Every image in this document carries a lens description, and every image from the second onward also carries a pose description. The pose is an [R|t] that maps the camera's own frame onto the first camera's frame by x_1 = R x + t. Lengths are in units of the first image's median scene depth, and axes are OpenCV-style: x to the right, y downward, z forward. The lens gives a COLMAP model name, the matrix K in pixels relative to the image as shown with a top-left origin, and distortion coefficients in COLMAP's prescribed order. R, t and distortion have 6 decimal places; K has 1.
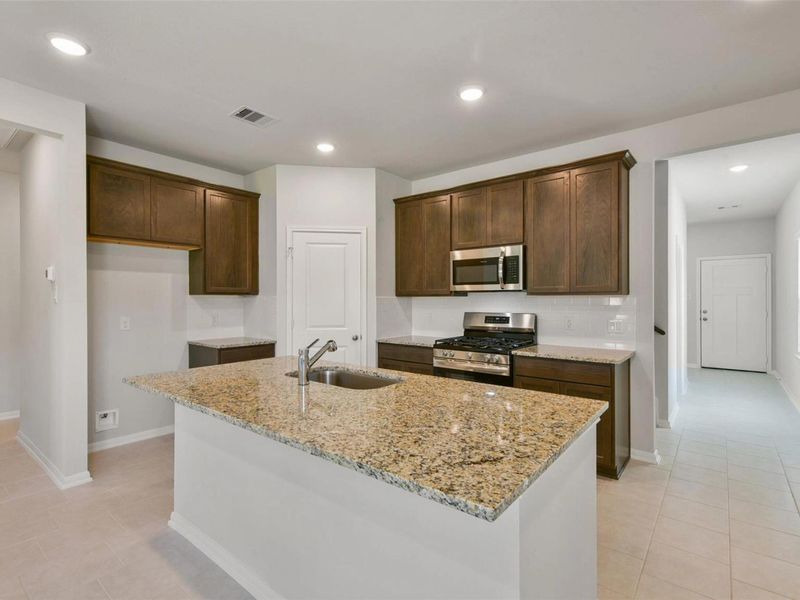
lens RADIAL K [[398.9, 0, 400.0], [0, 398.9, 300.0], [0, 0, 1]] dist [0.010079, -0.000150]
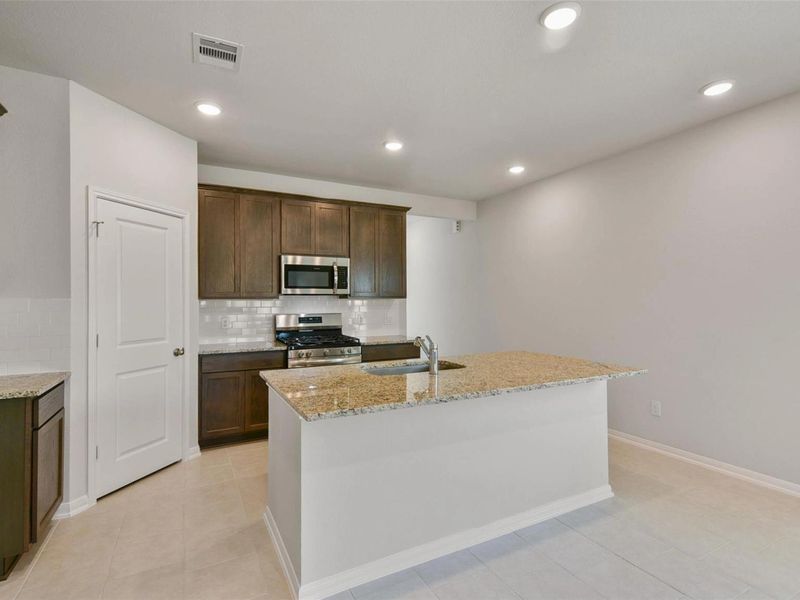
lens RADIAL K [[407.7, 0, 400.0], [0, 407.7, 300.0], [0, 0, 1]] dist [0.002771, 0.000619]
pose [[0.393640, 0.000917, 0.919264, -0.716985], [0.004580, 0.999985, -0.002959, -0.002728], [-0.919253, 0.005375, 0.393630, 0.317354]]
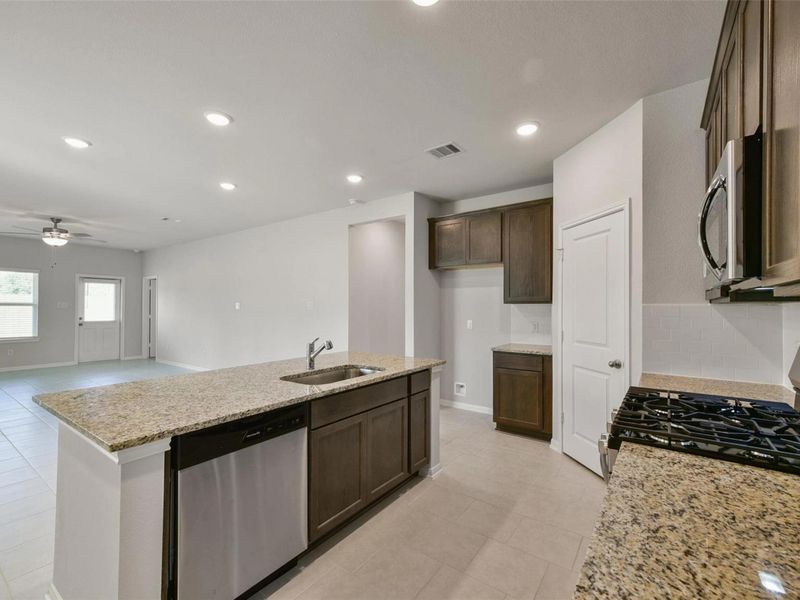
lens RADIAL K [[354.5, 0, 396.5], [0, 354.5, 302.7], [0, 0, 1]] dist [0.021360, -0.000015]
pose [[0.045782, -0.012246, -0.998876, 0.516381], [-0.006552, 0.999900, -0.012558, -0.000827], [0.998930, 0.007120, 0.045697, 0.638890]]
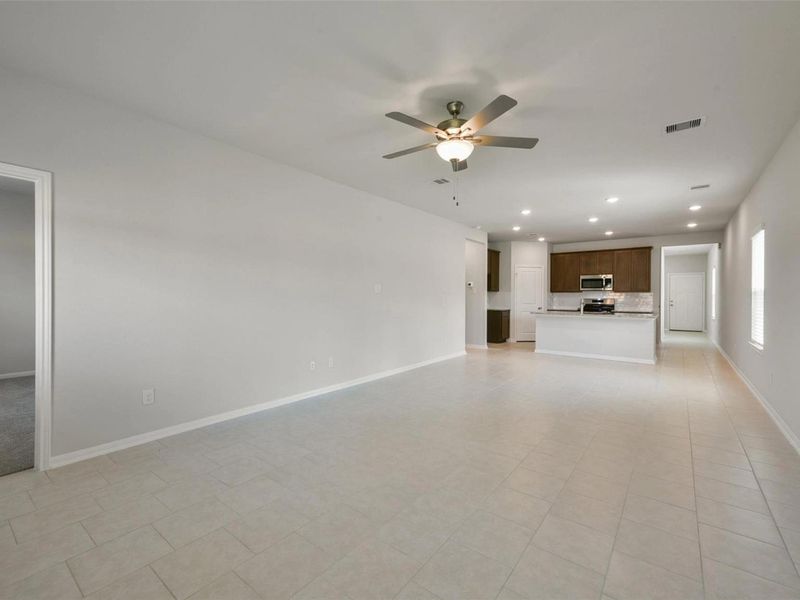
lens RADIAL K [[372.4, 0, 379.1], [0, 372.4, 297.5], [0, 0, 1]] dist [-0.001025, -0.000059]
pose [[0.999962, 0.008019, -0.003350, -1.227228], [-0.008012, 0.999966, 0.002069, 0.031194], [0.003366, -0.002042, 0.999992, -1.520733]]
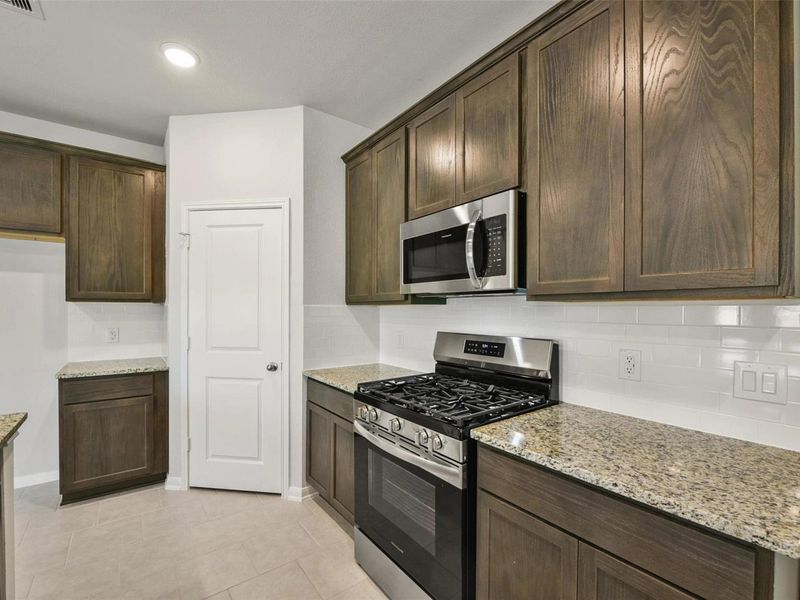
lens RADIAL K [[361.1, 0, 400.3], [0, 361.1, 312.3], [0, 0, 1]] dist [-0.009001, -0.000116]
pose [[0.971134, 0.007111, -0.238429, 0.249268], [-0.006124, 0.999969, 0.004882, -0.000020], [0.238456, -0.003281, 0.971148, 0.508197]]
